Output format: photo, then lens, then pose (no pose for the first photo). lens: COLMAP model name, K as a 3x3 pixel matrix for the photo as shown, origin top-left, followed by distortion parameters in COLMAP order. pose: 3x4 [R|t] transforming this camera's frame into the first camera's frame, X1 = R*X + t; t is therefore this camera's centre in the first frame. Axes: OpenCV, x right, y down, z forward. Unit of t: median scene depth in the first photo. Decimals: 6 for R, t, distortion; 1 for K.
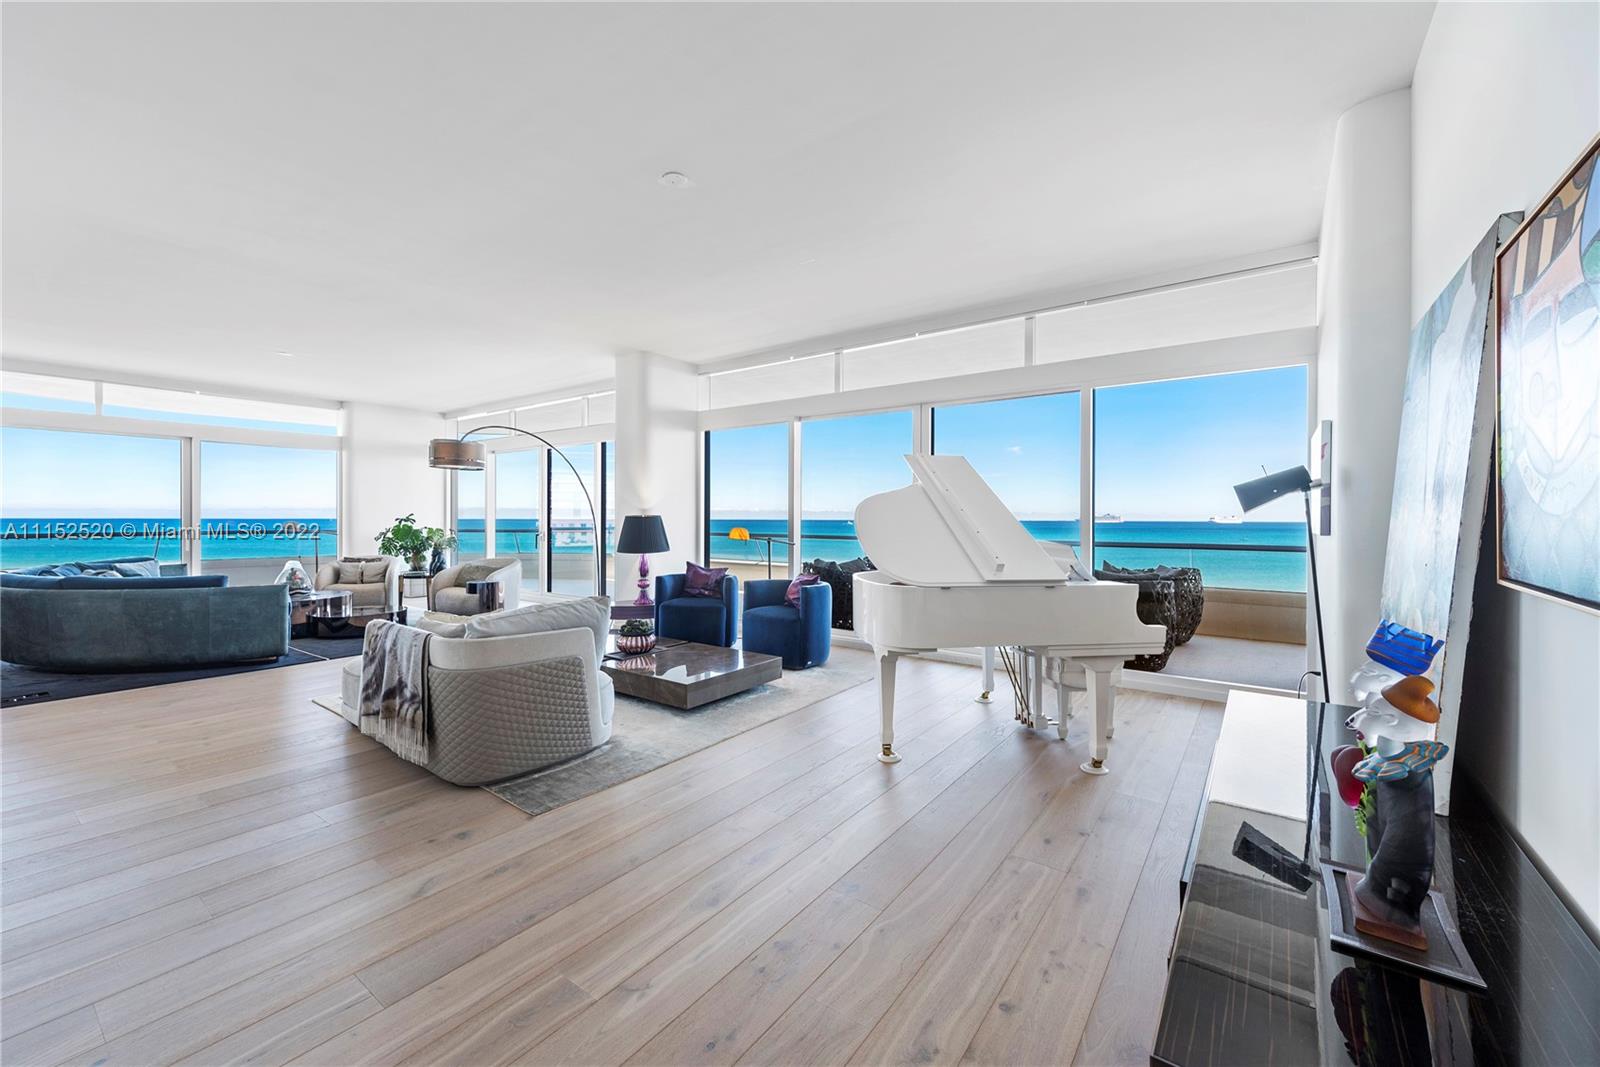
lens RADIAL K [[645.8, 0, 831.4], [0, 645.8, 519.5], [0, 0, 1]] dist [-0.000830, 0.000309]
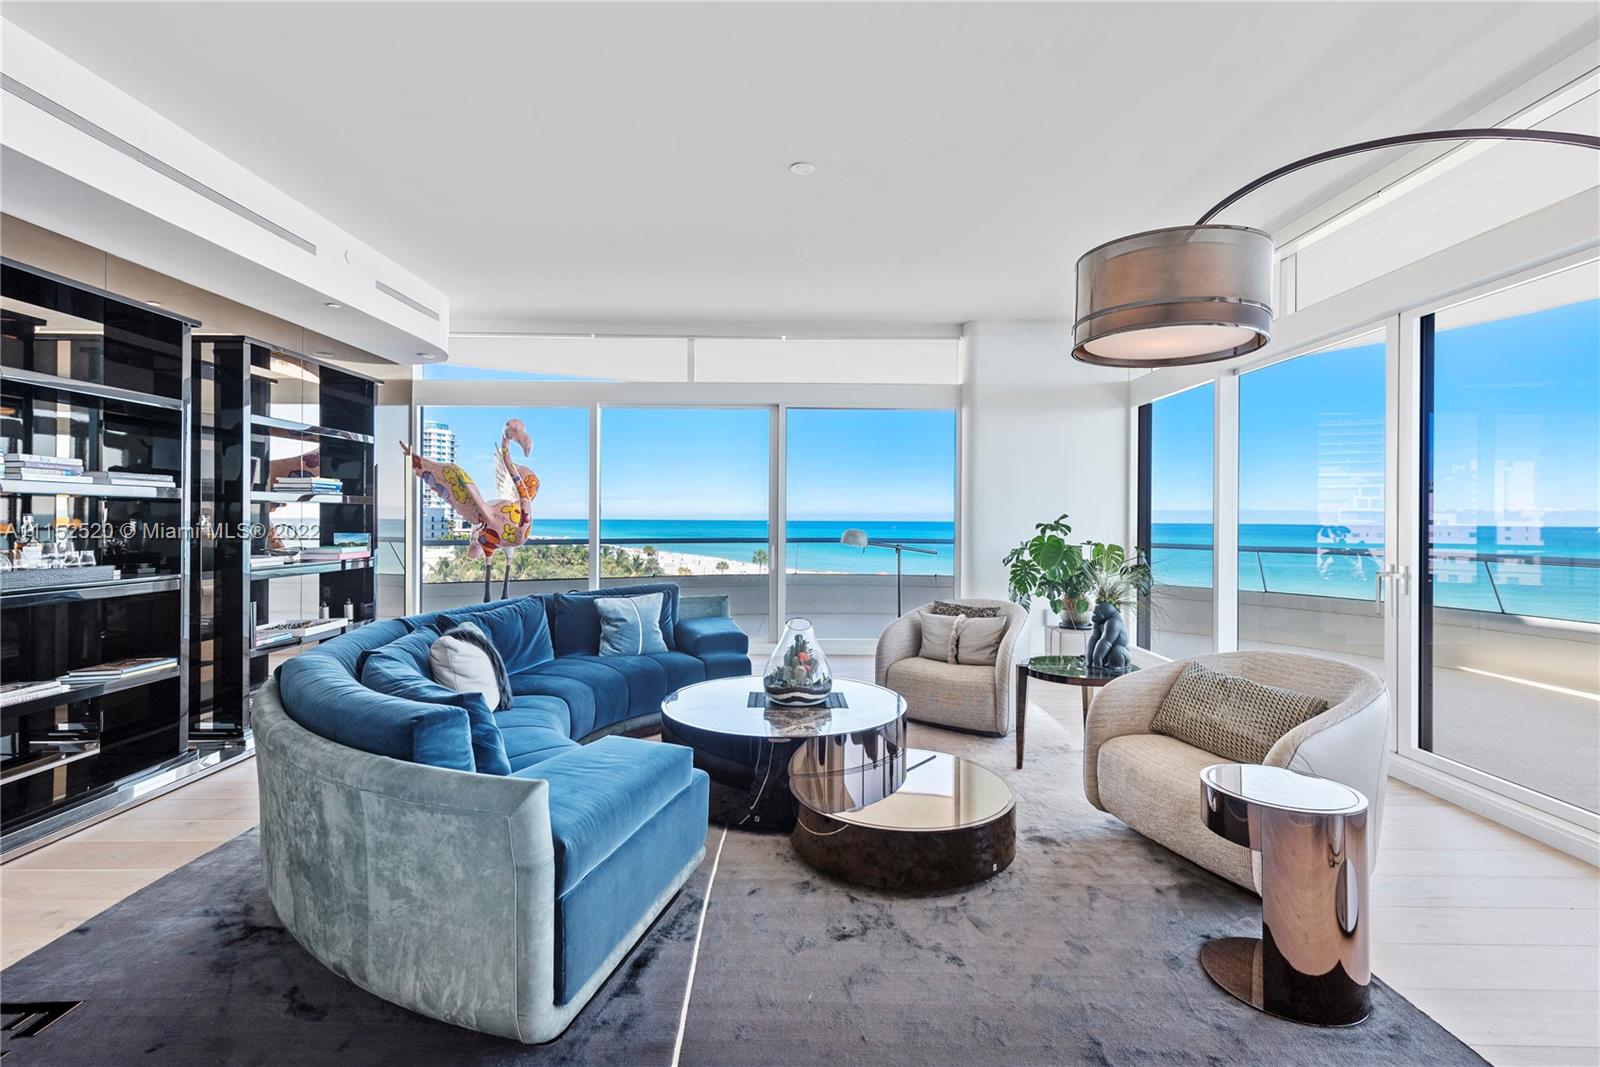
lens RADIAL K [[717.2, 0, 795.5], [0, 717.2, 529.0], [0, 0, 1]] dist [0.014462, 0.000113]
pose [[0.565052, 0.012622, -0.824959, -0.361933], [-0.006126, 0.999920, 0.011103, -0.003123], [0.825033, -0.001220, 0.565084, 0.604660]]
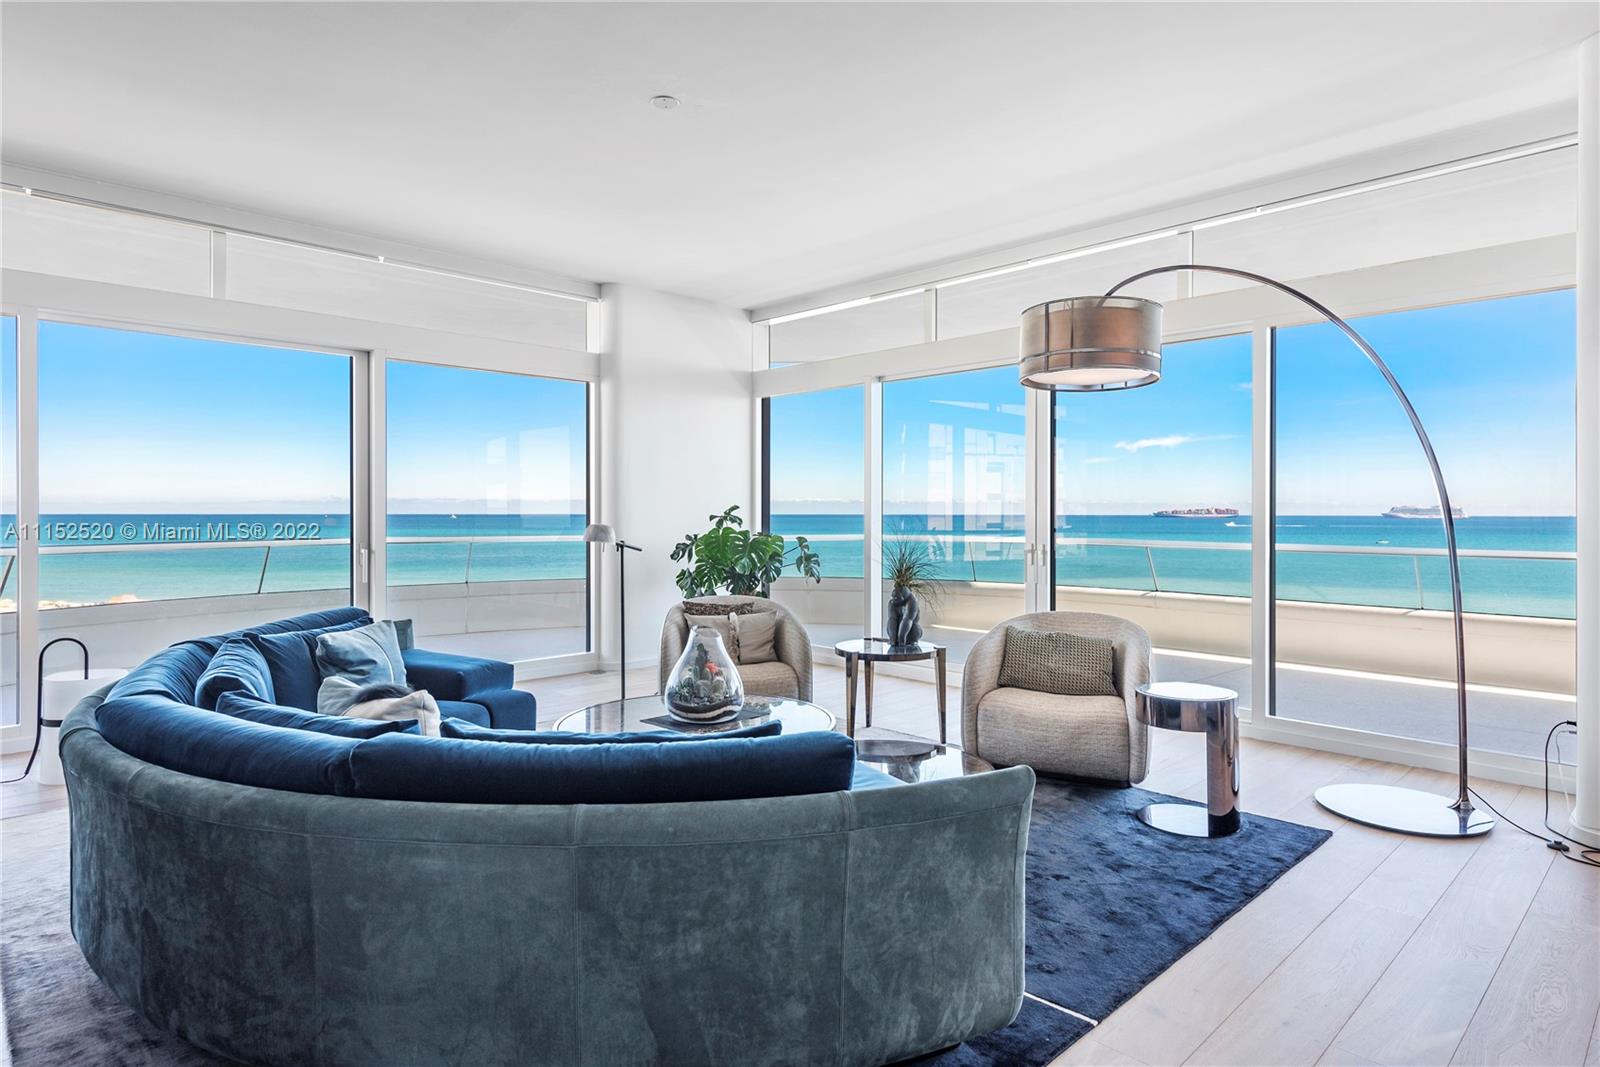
lens RADIAL K [[895.8, 0, 793.9], [0, 895.8, 519.0], [0, 0, 1]] dist [0.009562, 0.001040]
pose [[0.980913, -0.003231, -0.194418, -0.568107], [0.003964, 0.999986, 0.003379, -0.001299], [0.194405, -0.004085, 0.980913, 0.408458]]
